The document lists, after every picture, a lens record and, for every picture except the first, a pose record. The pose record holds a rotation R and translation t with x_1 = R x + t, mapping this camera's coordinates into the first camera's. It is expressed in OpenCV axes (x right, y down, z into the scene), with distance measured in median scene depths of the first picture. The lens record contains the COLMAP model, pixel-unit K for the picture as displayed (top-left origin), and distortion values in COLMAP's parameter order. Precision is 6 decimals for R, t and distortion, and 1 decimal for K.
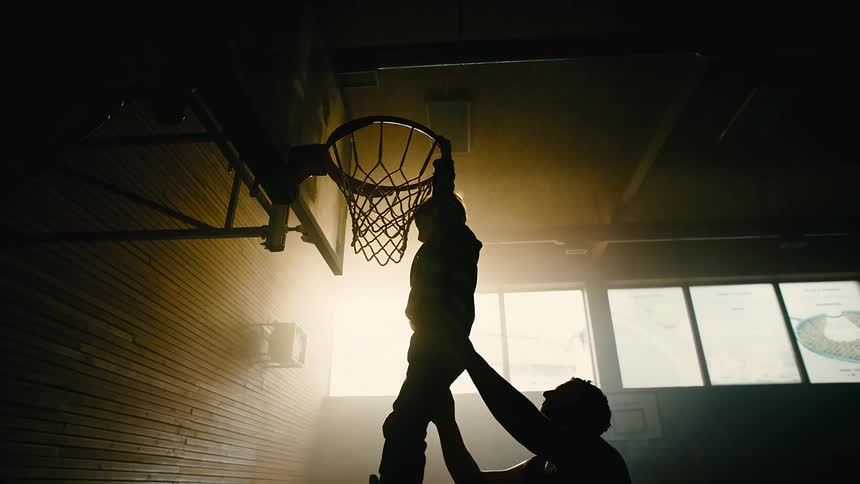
lens RADIAL K [[530.3, 0, 432.3], [0, 530.3, 248.0], [0, 0, 1]] dist [-0.061544, 0.047296]
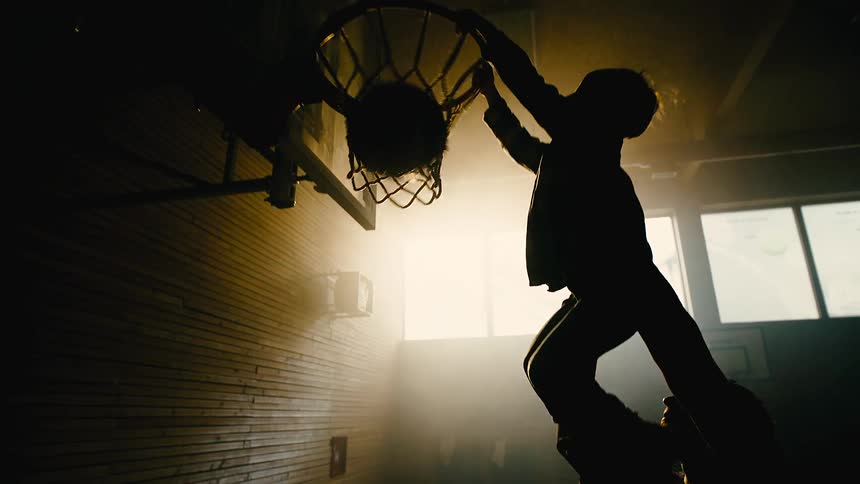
lens RADIAL K [[530.3, 0, 429.0], [0, 530.3, 250.6], [0, 0, 1]] dist [-0.061544, 0.047296]
pose [[0.986967, -0.051548, -0.152446, 0.013241], [0.070692, 0.989891, 0.122958, -0.004172], [0.144567, -0.132133, 0.980633, 0.082984]]
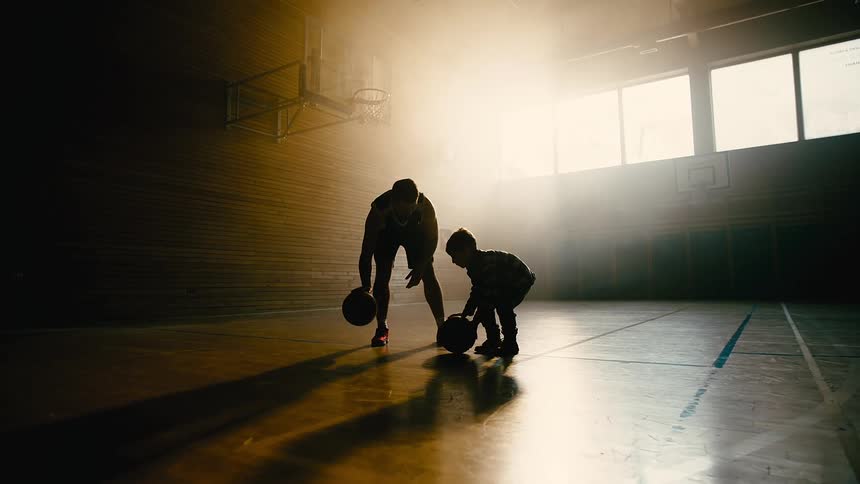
lens RADIAL K [[528.0, 0, 432.8], [0, 528.0, 245.5], [0, 0, 1]] dist [-0.027941, 0.017473]
pose [[0.866119, -0.042749, -0.498007, 0.543892], [0.215711, 0.930747, 0.295262, -0.052372], [0.450896, -0.363157, 0.815359, -0.552539]]
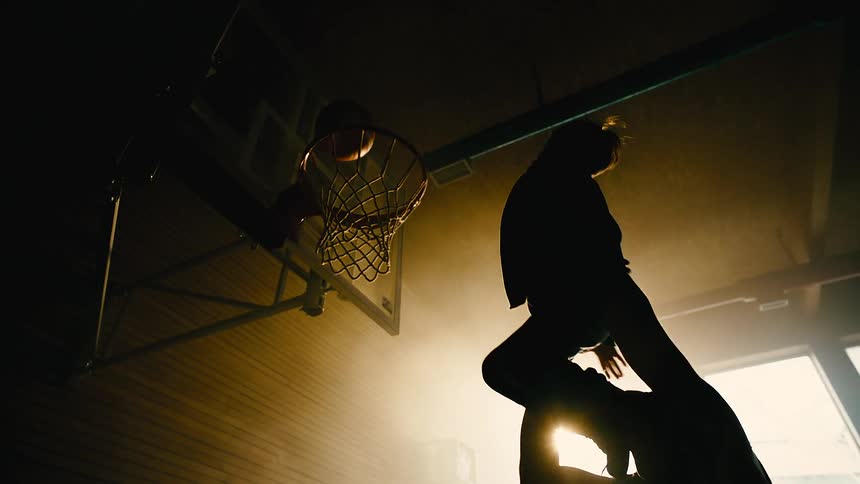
lens RADIAL K [[530.3, 0, 428.6], [0, 530.3, 241.8], [0, 0, 1]] dist [-0.061544, 0.047296]
pose [[0.911747, -0.255950, -0.321258, 0.085422], [0.166647, 0.945359, -0.280224, 0.065214], [0.375427, 0.201957, 0.904582, 0.056360]]
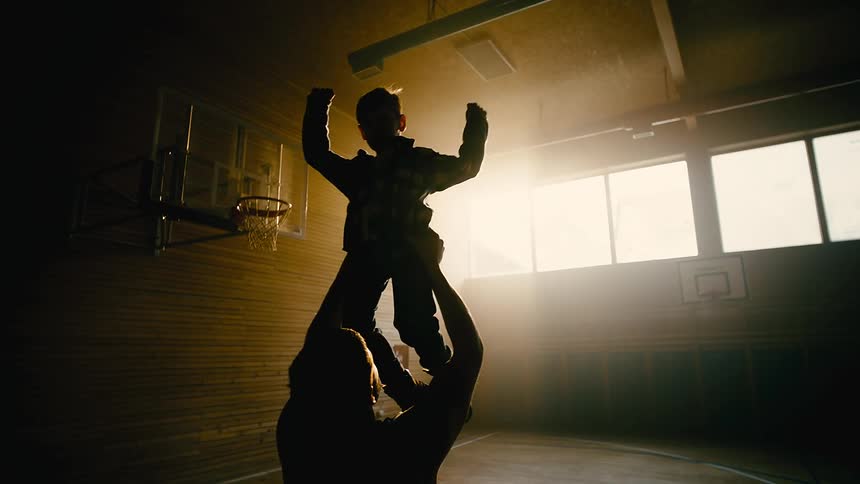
lens RADIAL K [[530.3, 0, 428.5], [0, 530.3, 243.9], [0, 0, 1]] dist [-0.061544, 0.047296]
pose [[0.886892, -0.097453, -0.451581, 0.434578], [0.199677, 0.962338, 0.184484, -0.079879], [0.416595, -0.253788, 0.872949, -0.202969]]
